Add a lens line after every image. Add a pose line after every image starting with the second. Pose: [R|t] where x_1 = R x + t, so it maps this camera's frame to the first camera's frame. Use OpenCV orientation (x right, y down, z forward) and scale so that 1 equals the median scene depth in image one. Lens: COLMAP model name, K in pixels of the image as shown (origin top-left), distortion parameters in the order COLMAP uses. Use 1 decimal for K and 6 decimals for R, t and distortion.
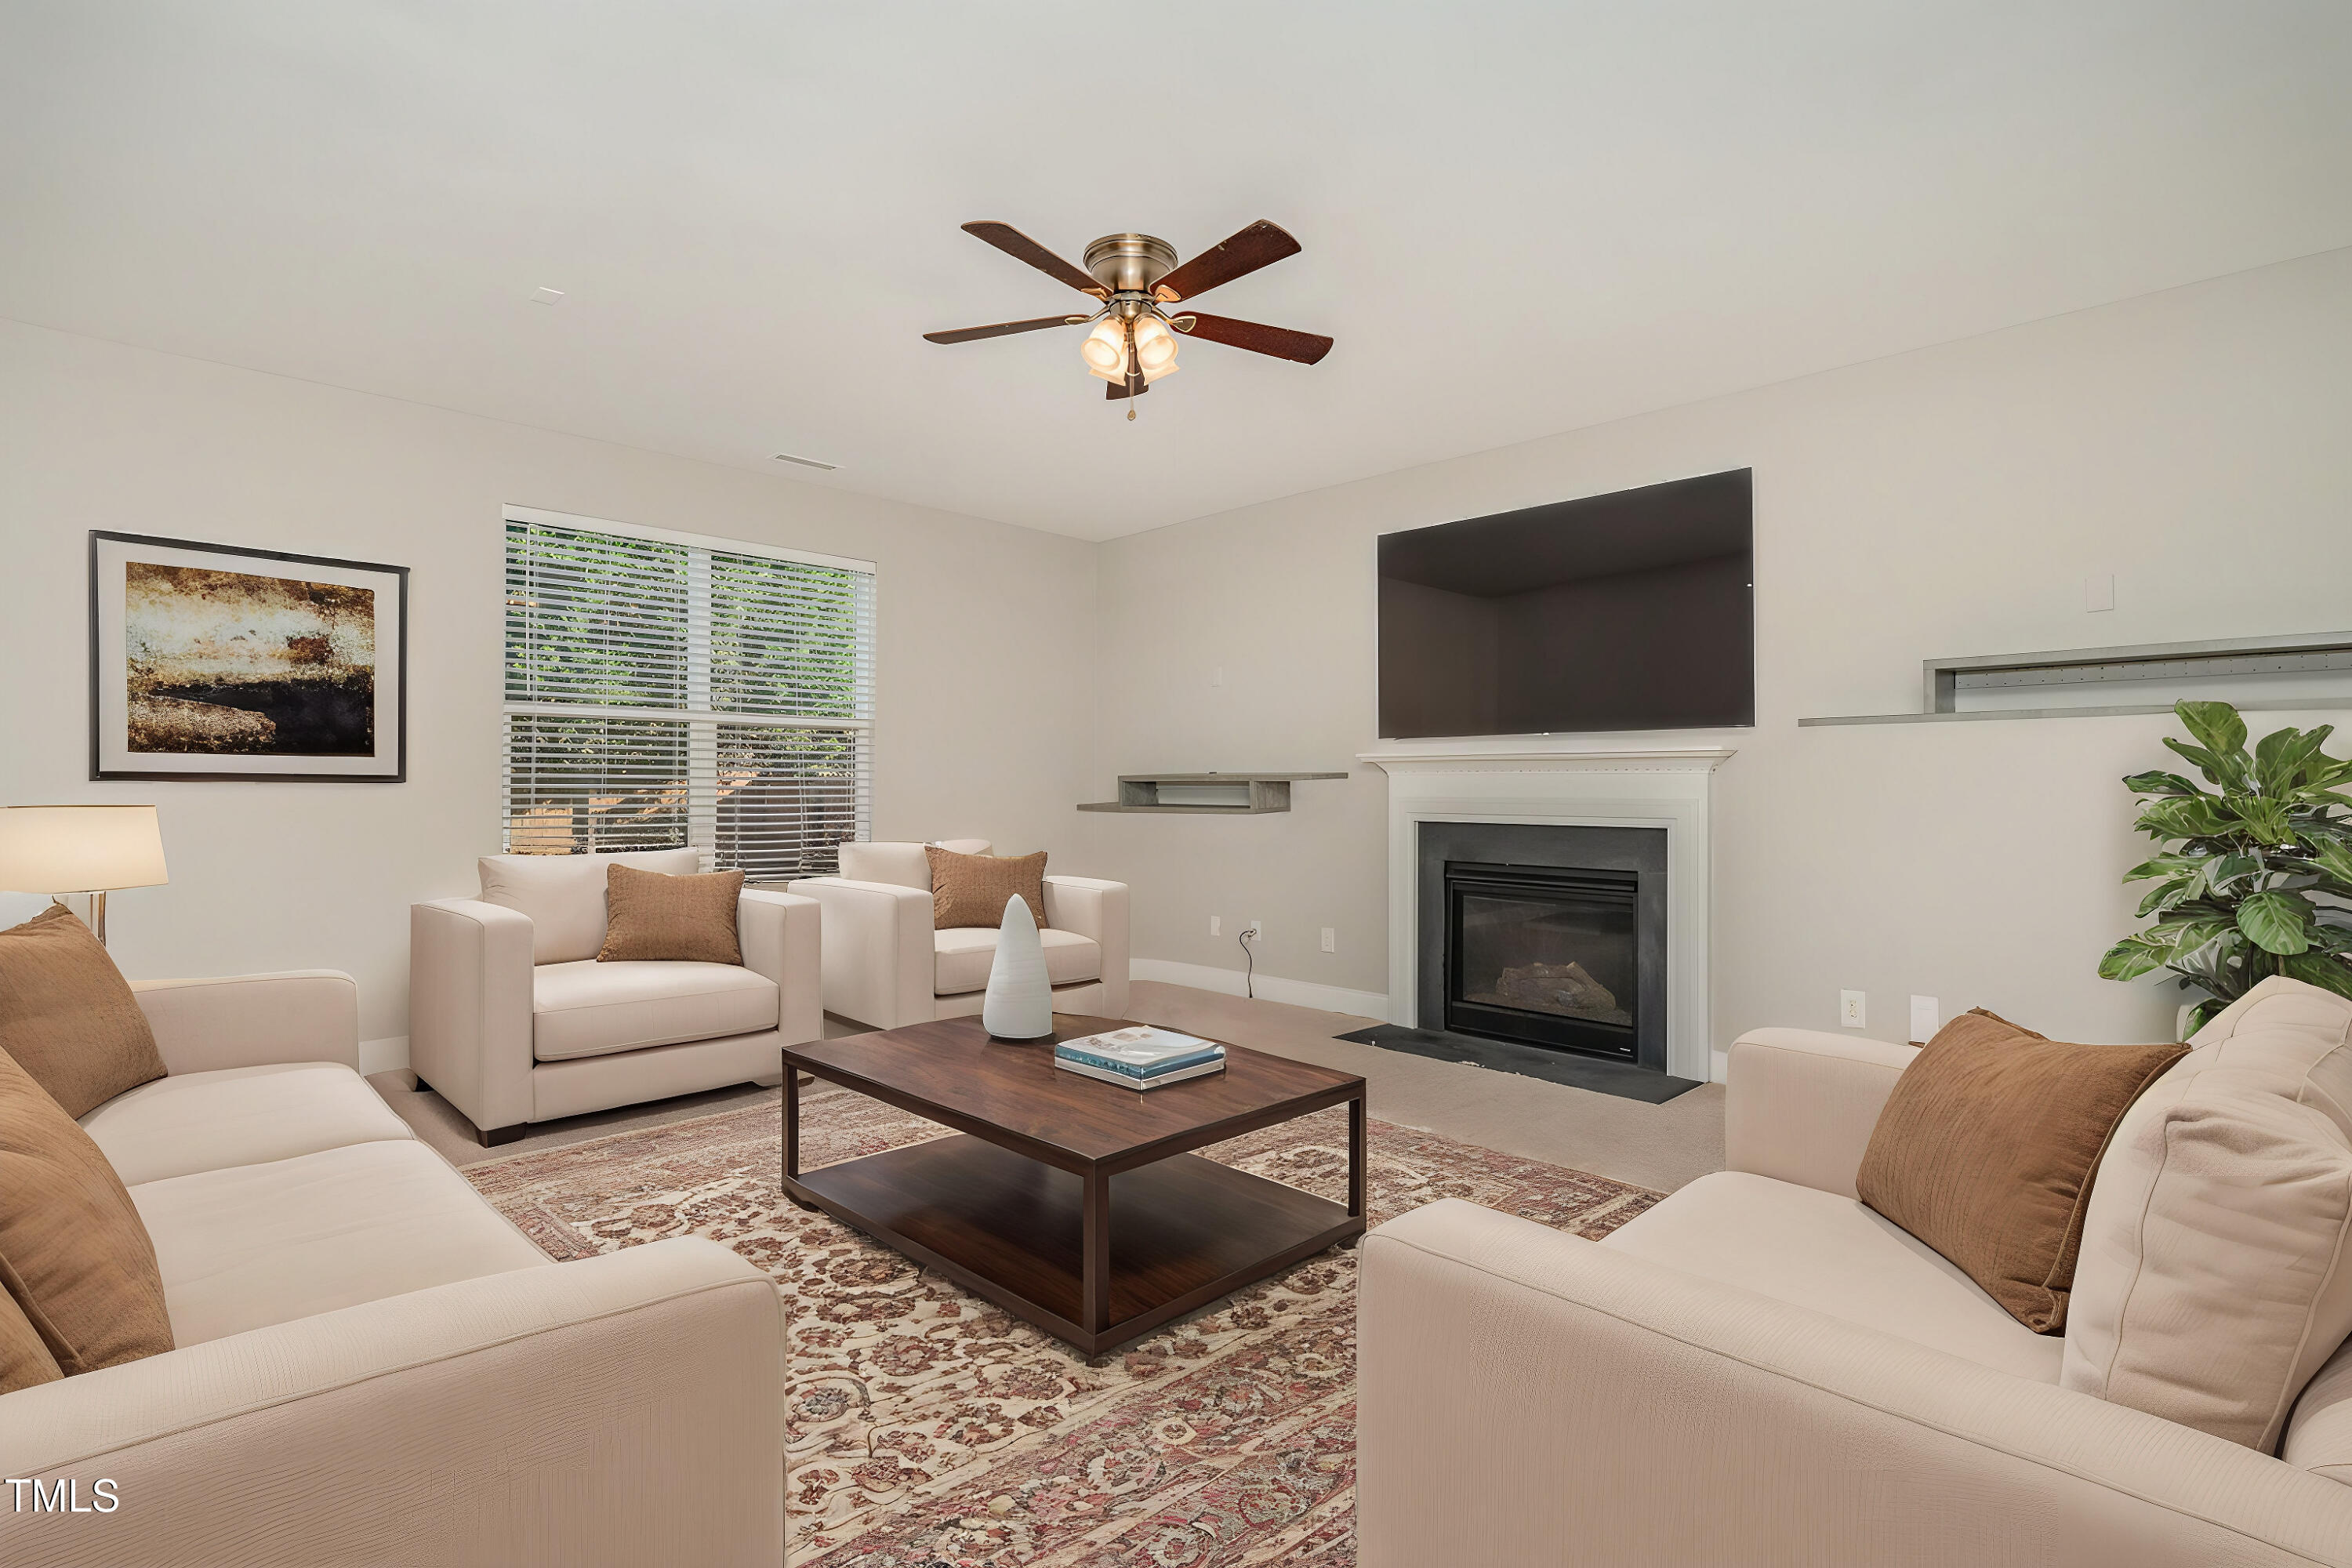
lens RADIAL K [[1129.0, 0, 1159.9], [0, 1129.0, 773.1], [0, 0, 1]] dist [0.001761, -0.000731]
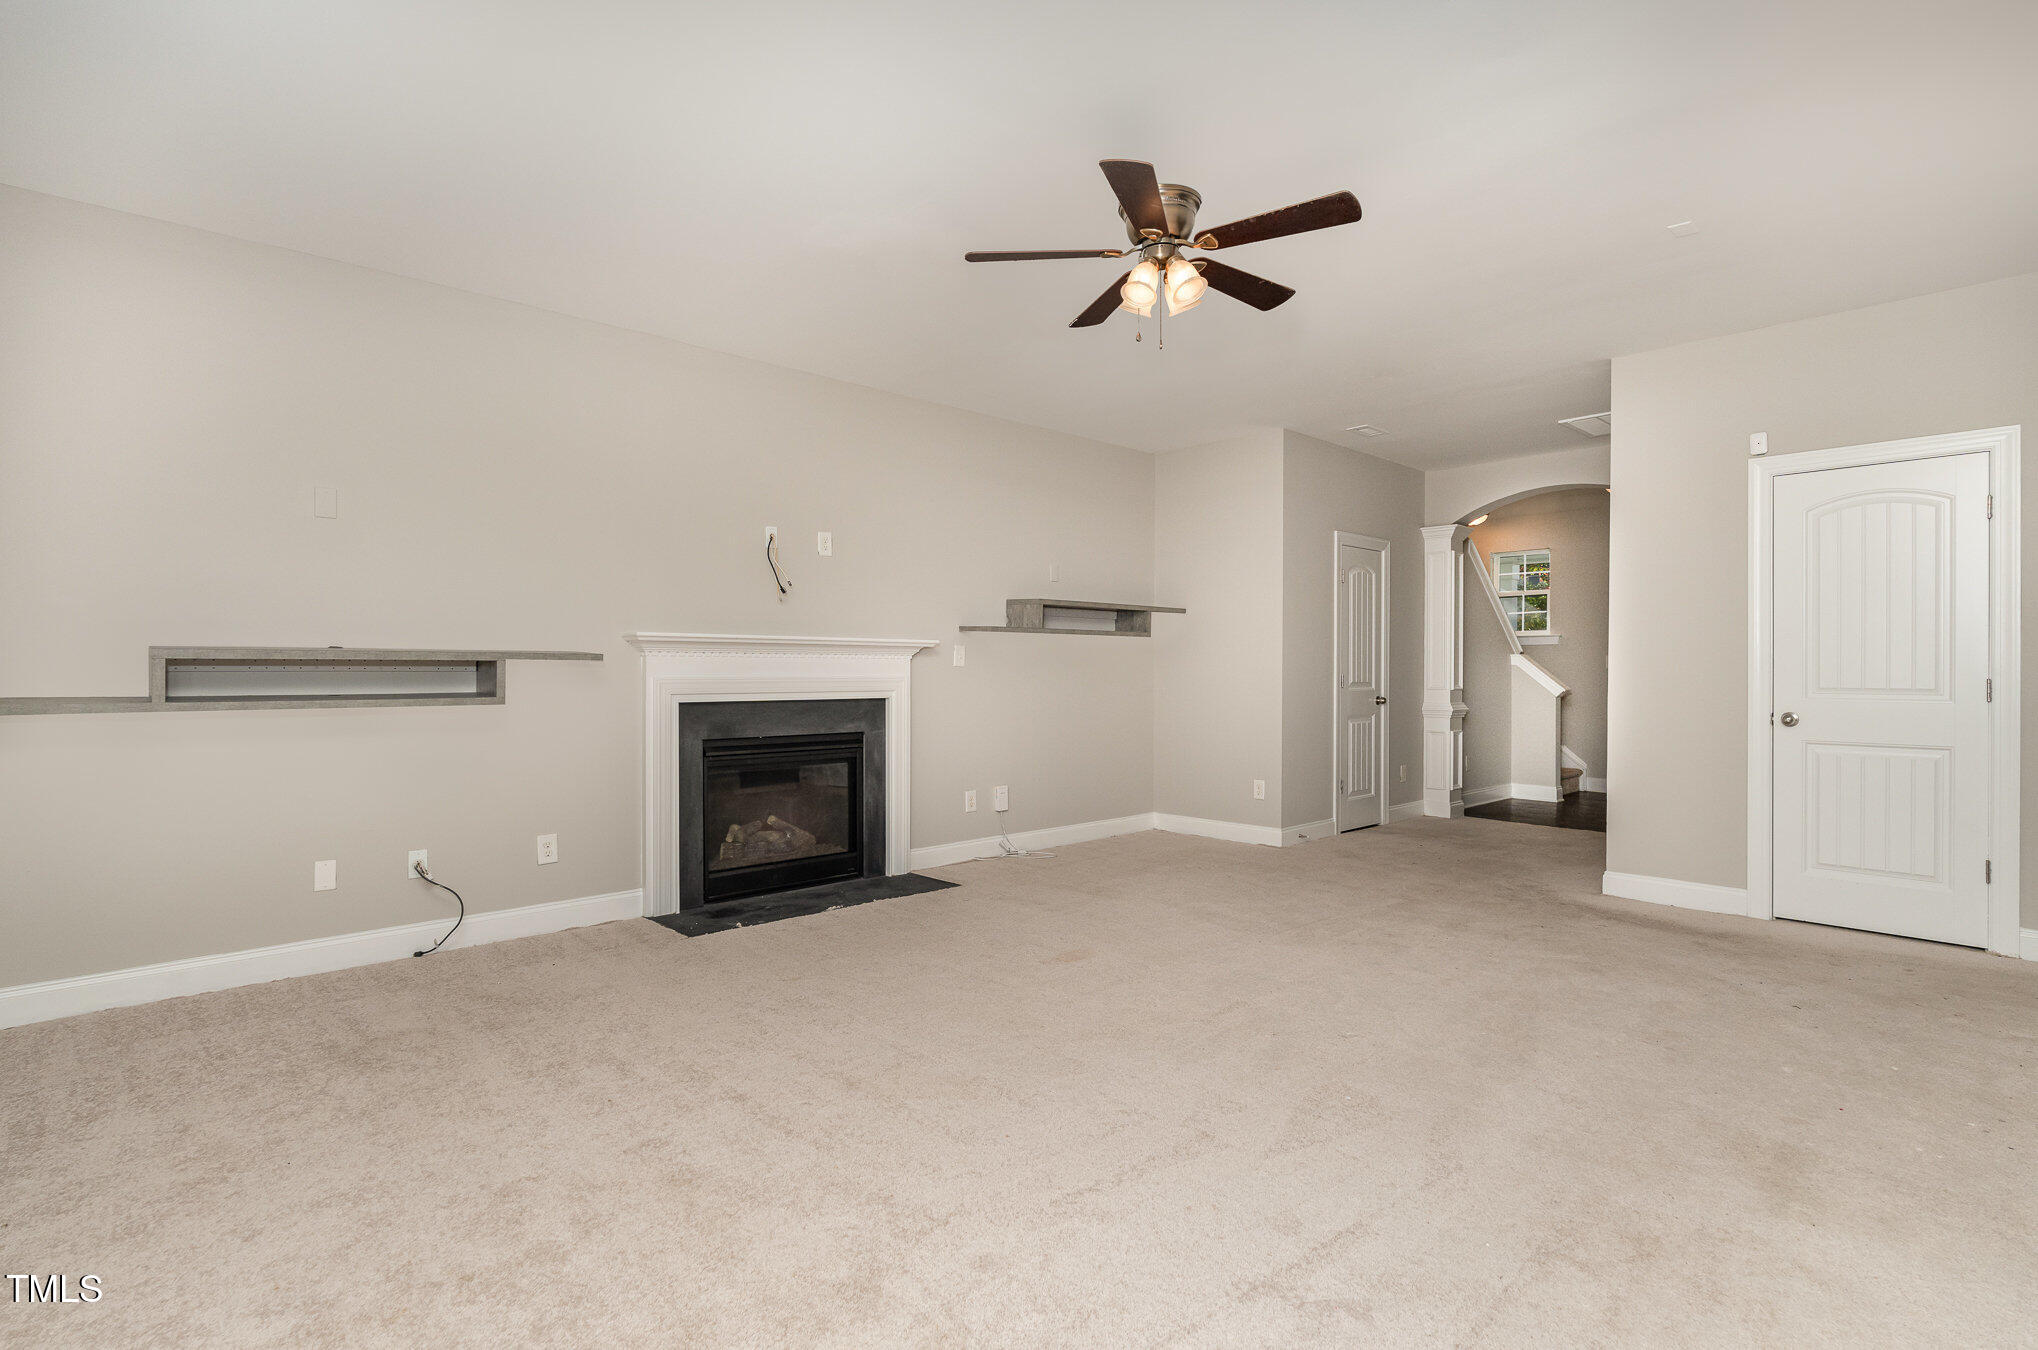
lens RADIAL K [[978.3, 0, 1014.8], [0, 978.3, 674.4], [0, 0, 1]] dist [0.001761, -0.000731]
pose [[0.016617, -0.008980, 0.999822, -0.624647], [-0.013523, 0.999866, 0.009205, 0.005868], [-0.999770, -0.013673, 0.016494, 0.696858]]
